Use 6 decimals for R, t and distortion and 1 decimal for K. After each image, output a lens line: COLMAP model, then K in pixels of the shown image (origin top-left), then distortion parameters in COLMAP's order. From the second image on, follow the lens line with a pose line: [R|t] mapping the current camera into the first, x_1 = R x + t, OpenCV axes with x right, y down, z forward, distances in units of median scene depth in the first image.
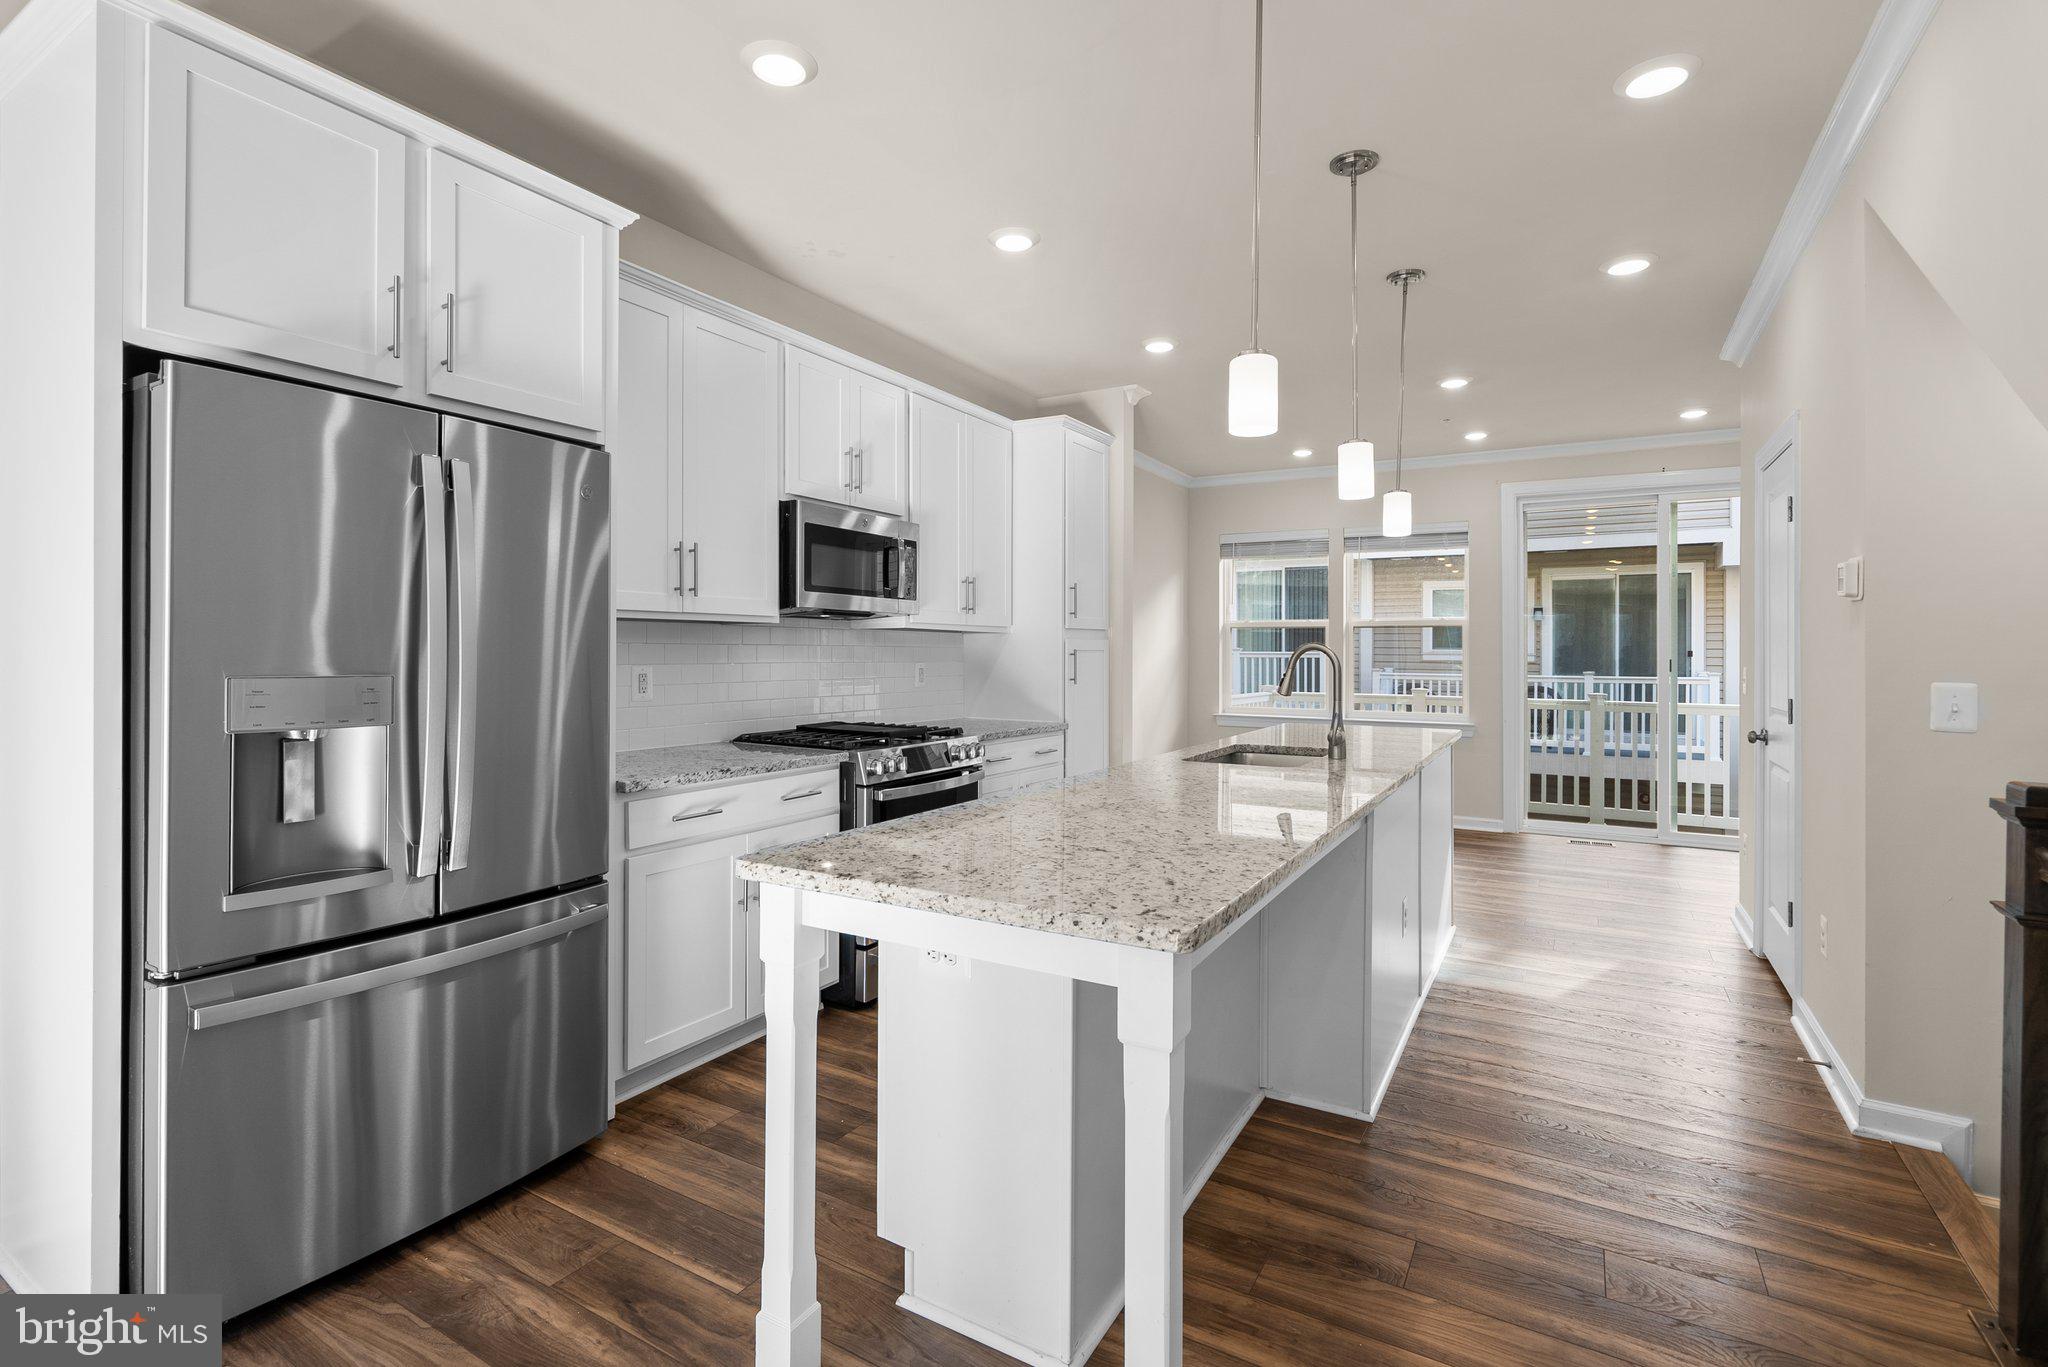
lens RADIAL K [[941.5, 0, 1010.8], [0, 941.5, 653.2], [0, 0, 1]] dist [-0.003630, 0.000868]
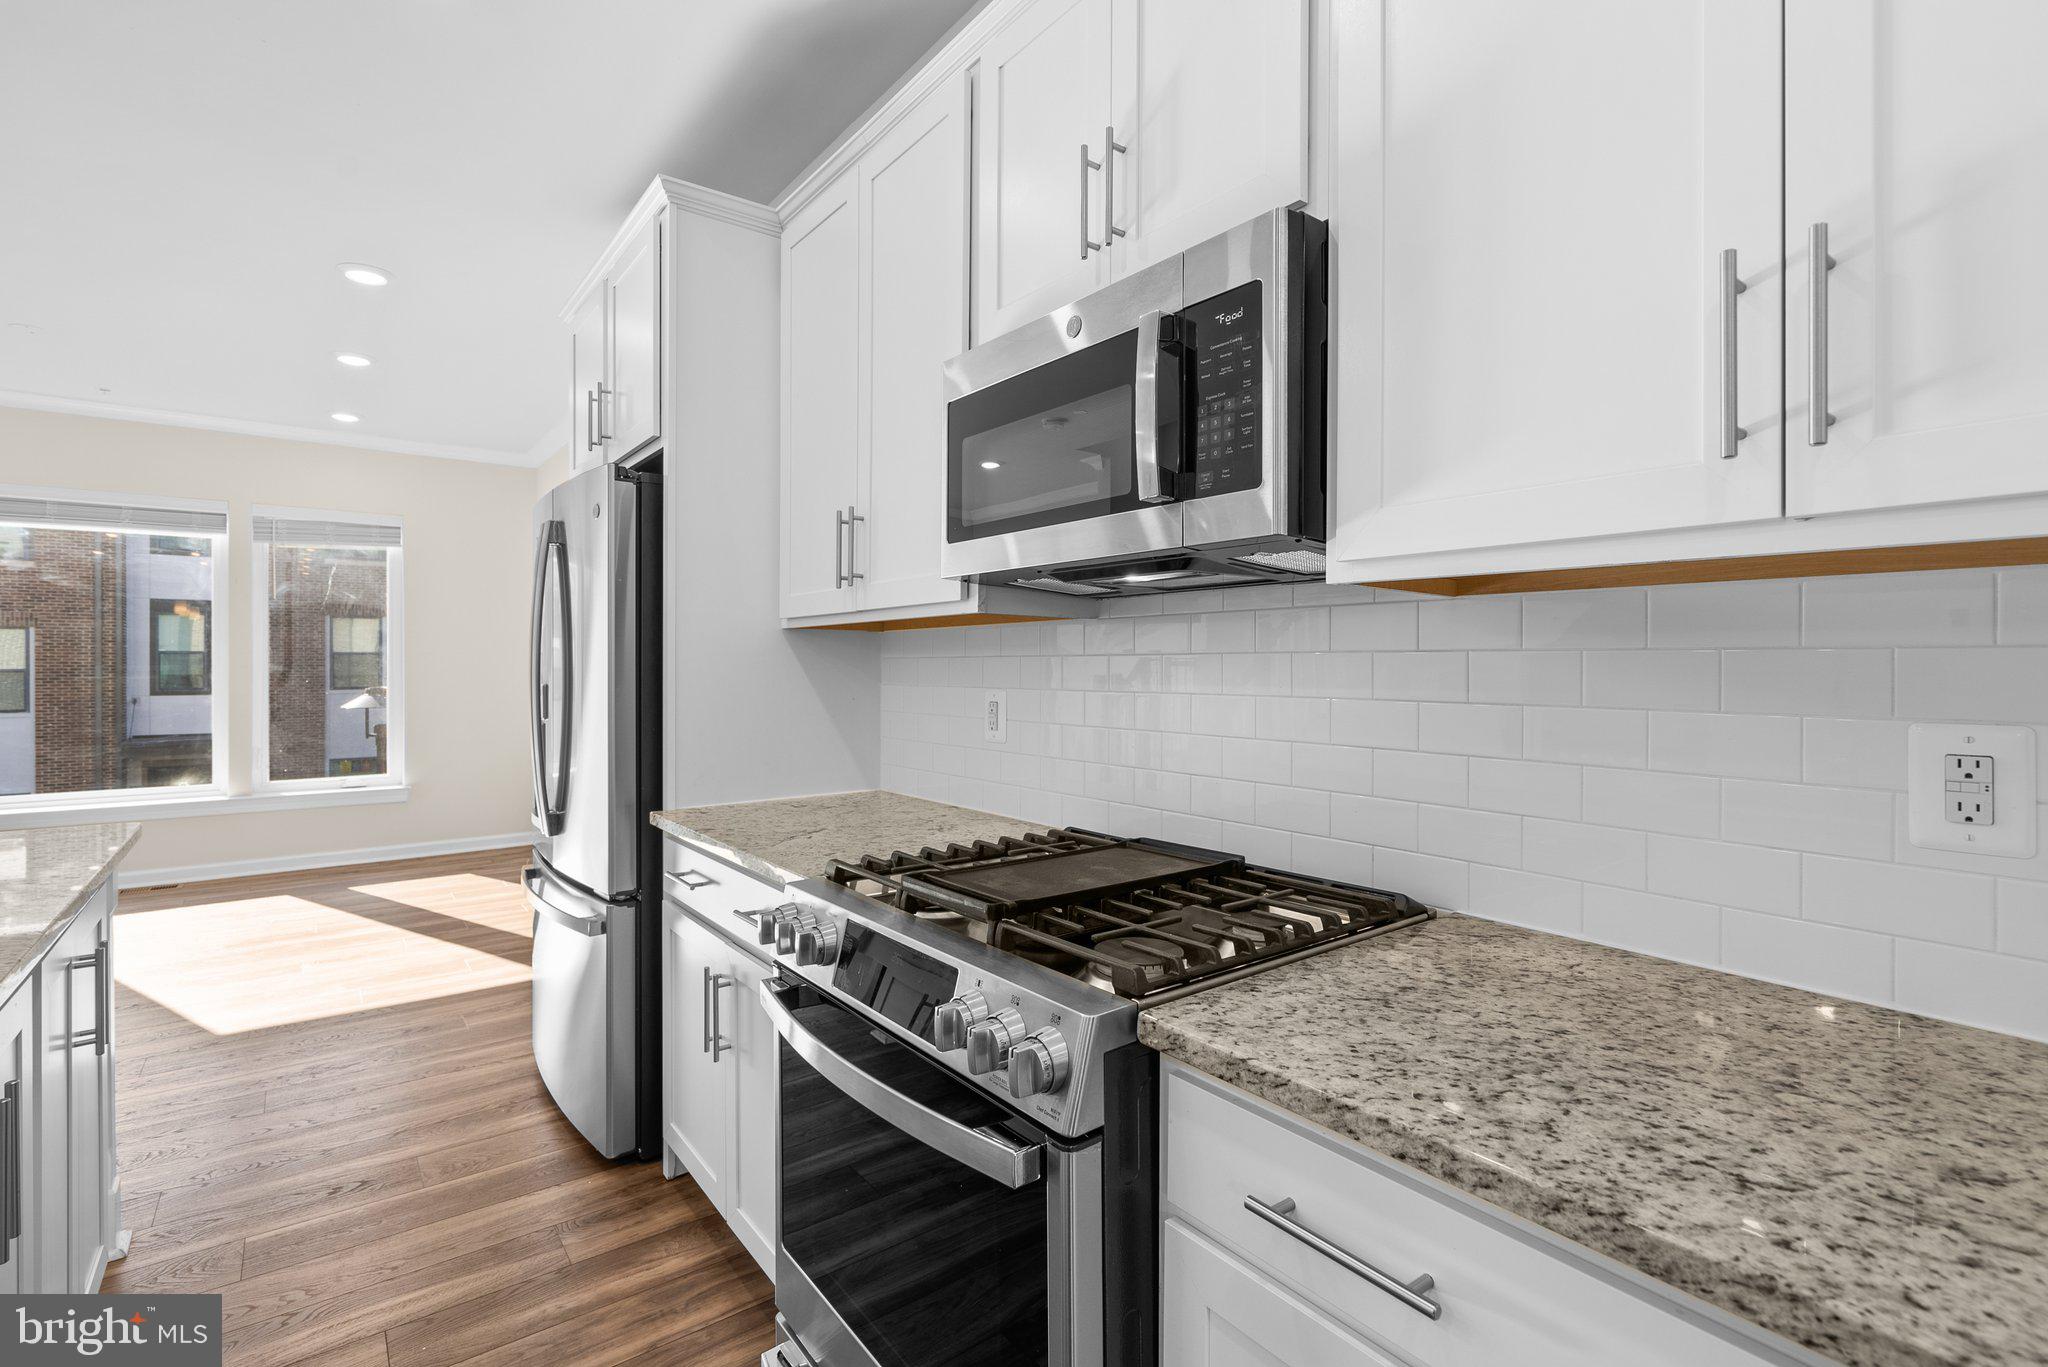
lens RADIAL K [[941.5, 0, 1013.7], [0, 941.5, 673.8], [0, 0, 1]] dist [-0.003630, 0.000868]
pose [[-0.371377, 0.001771, -0.928481, 0.203169], [-0.004832, 0.999981, 0.003840, -0.000583], [0.928470, 0.005912, -0.371361, 1.121211]]
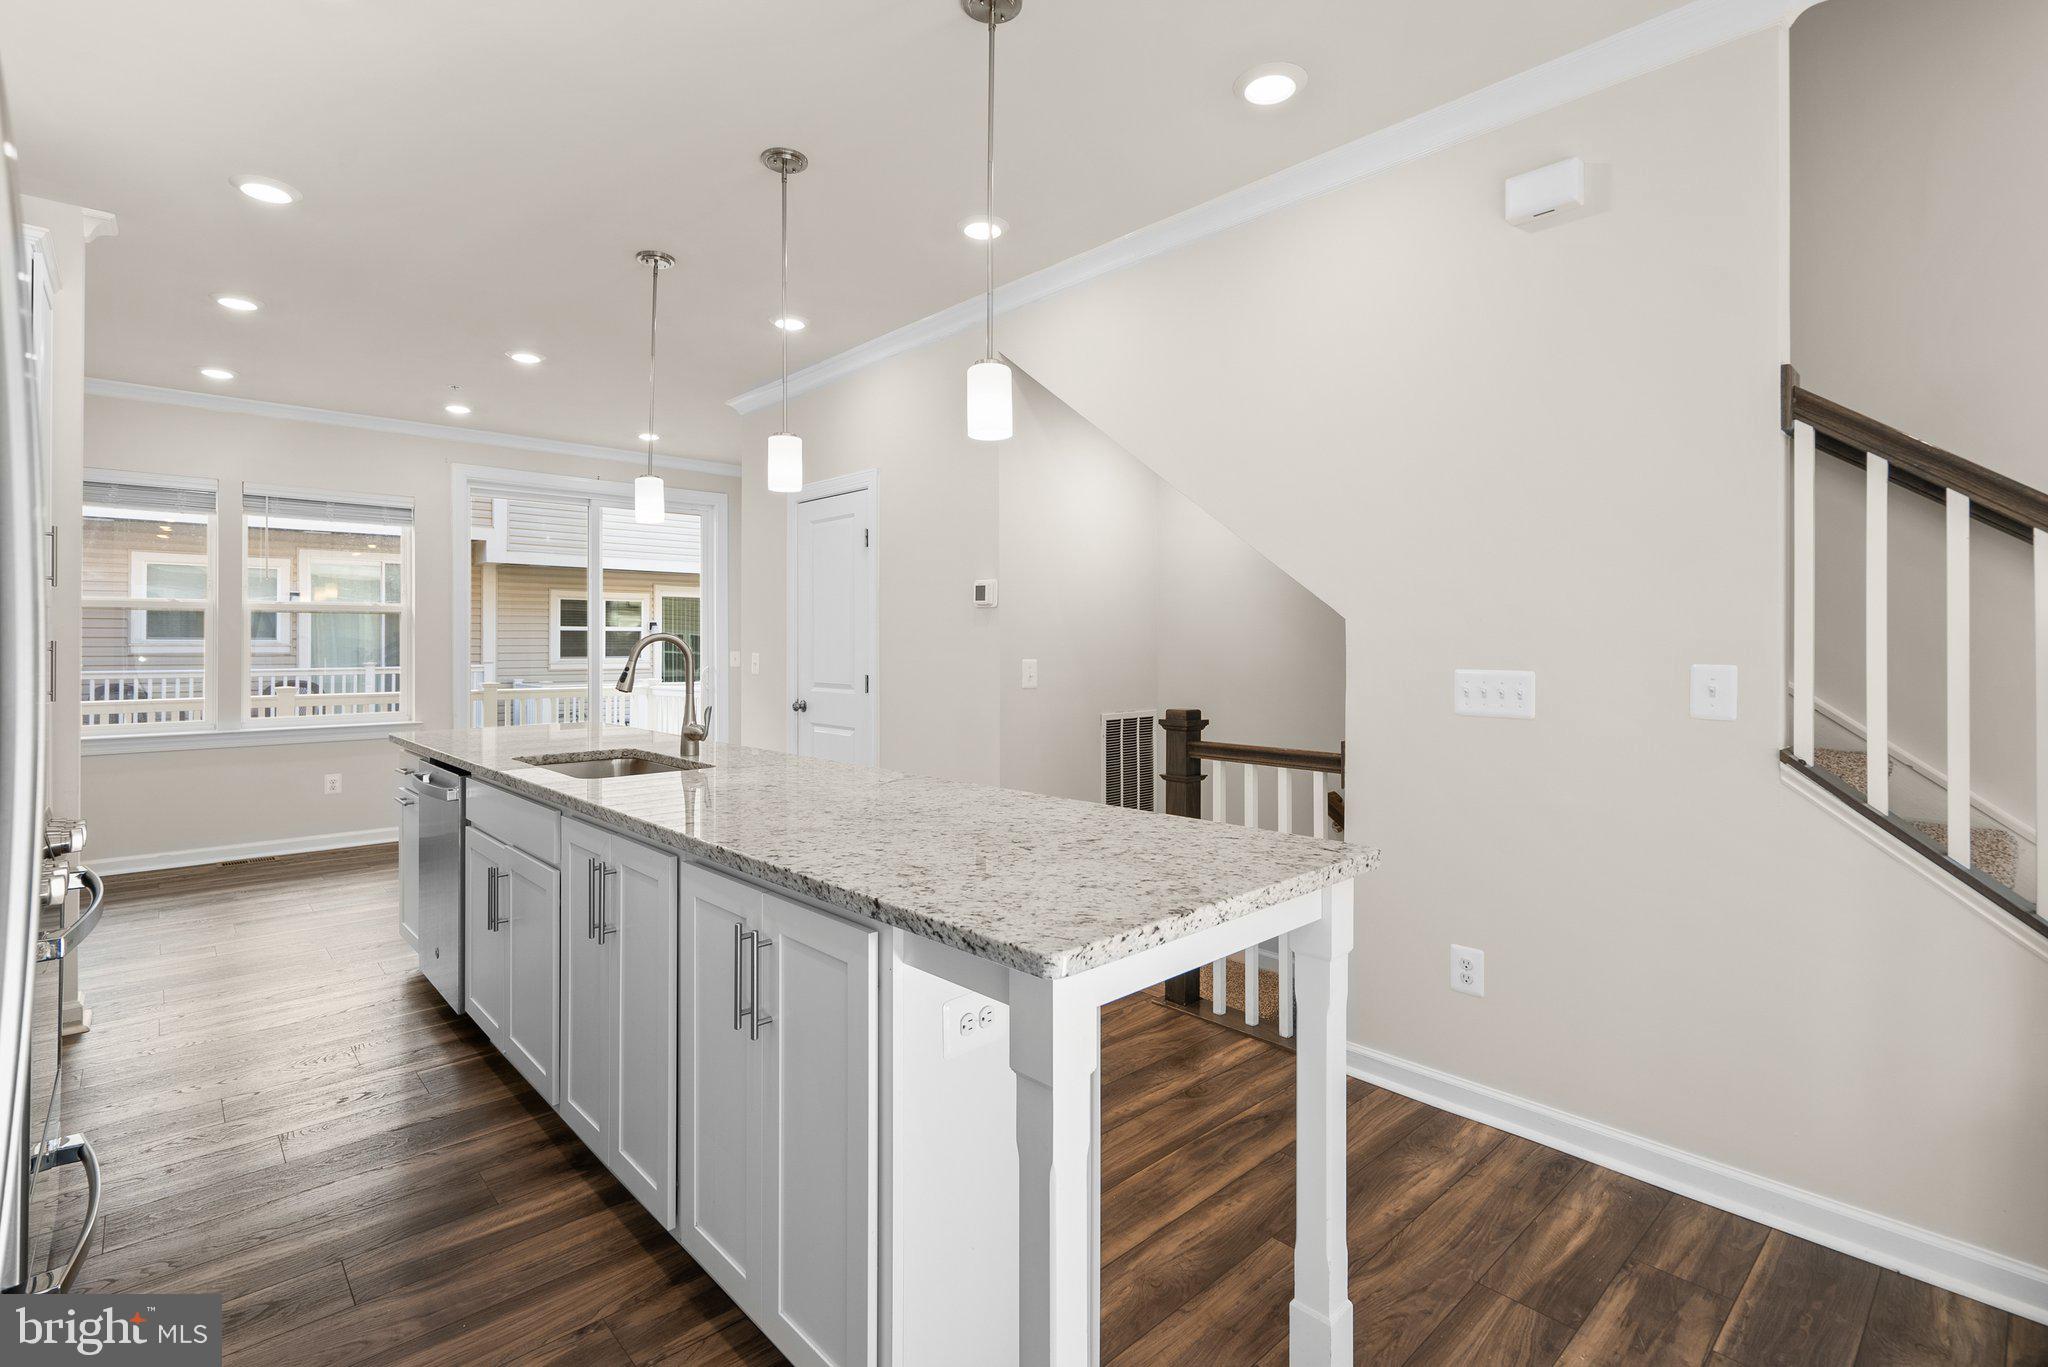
lens RADIAL K [[941.5, 0, 1012.9], [0, 941.5, 639.3], [0, 0, 1]] dist [-0.003630, 0.000868]
pose [[0.287375, -0.000471, 0.957818, -0.397377], [0.003977, 0.999992, -0.000701, -0.002265], [-0.957810, 0.004010, 0.287375, 0.350975]]
